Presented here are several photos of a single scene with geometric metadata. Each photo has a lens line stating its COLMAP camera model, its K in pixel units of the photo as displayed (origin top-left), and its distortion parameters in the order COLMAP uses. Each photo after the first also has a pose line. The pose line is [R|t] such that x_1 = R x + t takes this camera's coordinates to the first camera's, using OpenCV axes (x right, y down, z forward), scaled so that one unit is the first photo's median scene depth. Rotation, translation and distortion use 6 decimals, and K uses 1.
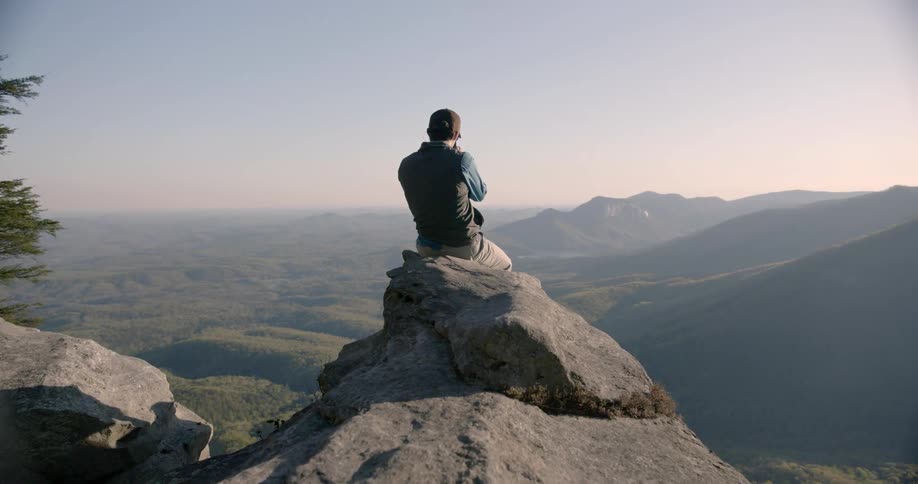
lens RADIAL K [[649.8, 0, 463.6], [0, 649.8, 246.8], [0, 0, 1]] dist [-0.079200, 0.071238]
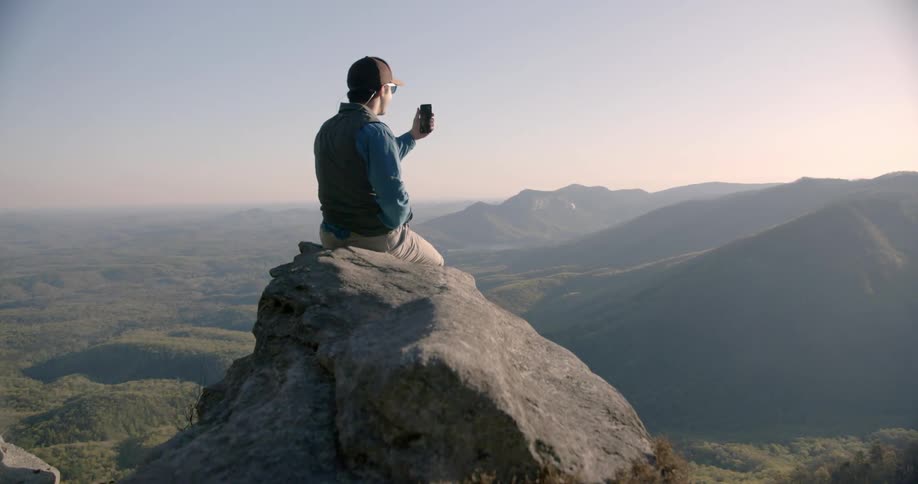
lens RADIAL K [[649.8, 0, 463.6], [0, 649.8, 246.8], [0, 0, 1]] dist [-0.079200, 0.071238]
pose [[0.994126, -0.016271, 0.106994, 0.030724], [0.015273, 0.999832, 0.010144, 0.010412], [-0.107142, -0.008451, 0.994208, 0.306419]]
